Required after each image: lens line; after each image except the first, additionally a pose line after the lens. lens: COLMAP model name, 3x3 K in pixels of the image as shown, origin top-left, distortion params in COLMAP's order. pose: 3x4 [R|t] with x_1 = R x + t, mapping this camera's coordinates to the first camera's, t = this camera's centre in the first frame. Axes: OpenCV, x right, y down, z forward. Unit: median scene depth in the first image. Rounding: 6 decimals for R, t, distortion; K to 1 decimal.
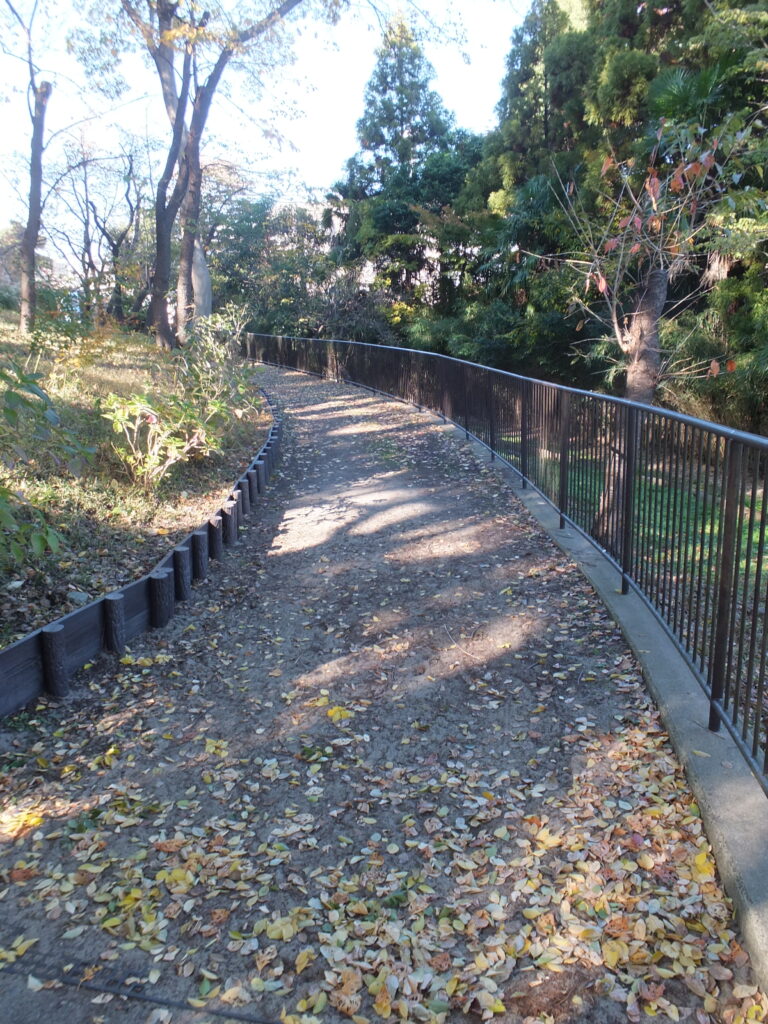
lens RADIAL K [[853.6, 0, 346.3], [0, 853.6, 495.6], [0, 0, 1]] dist [-0.000348, 0.003390]
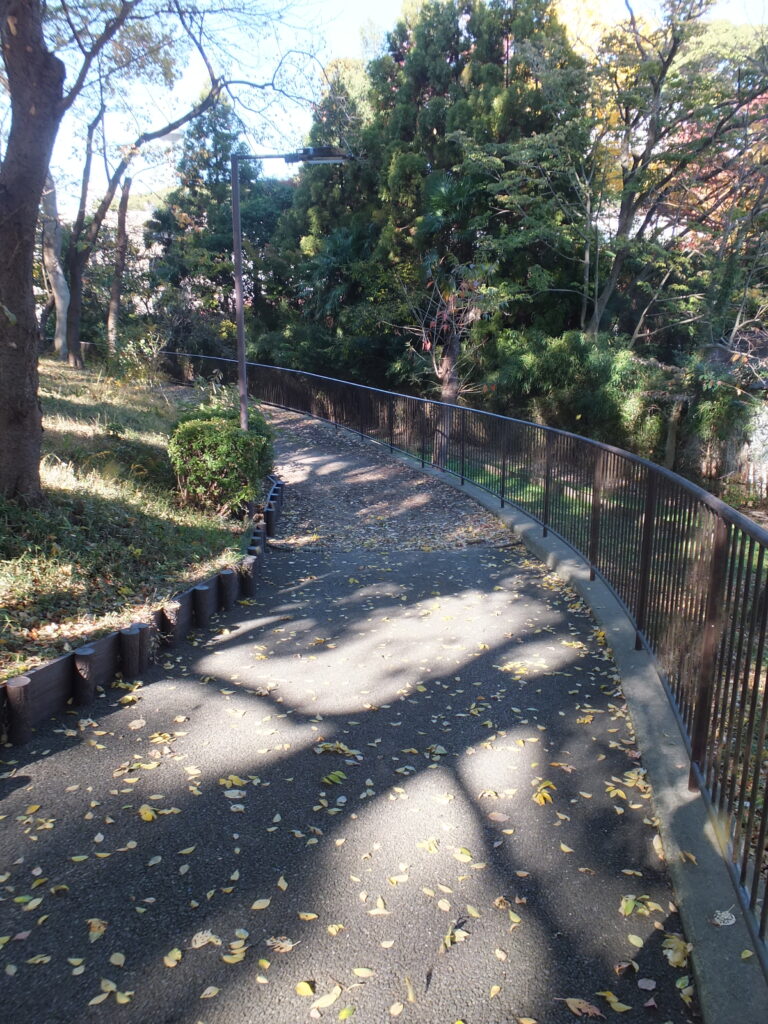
lens RADIAL K [[812.5, 0, 384.1], [0, 812.5, 518.4], [0, 0, 1]] dist [-0.006356, 0.007786]
pose [[0.952595, -0.055302, 0.299173, -0.100677], [0.044981, 0.998135, 0.041282, 0.018122], [-0.300898, -0.025868, 0.953305, -0.200254]]
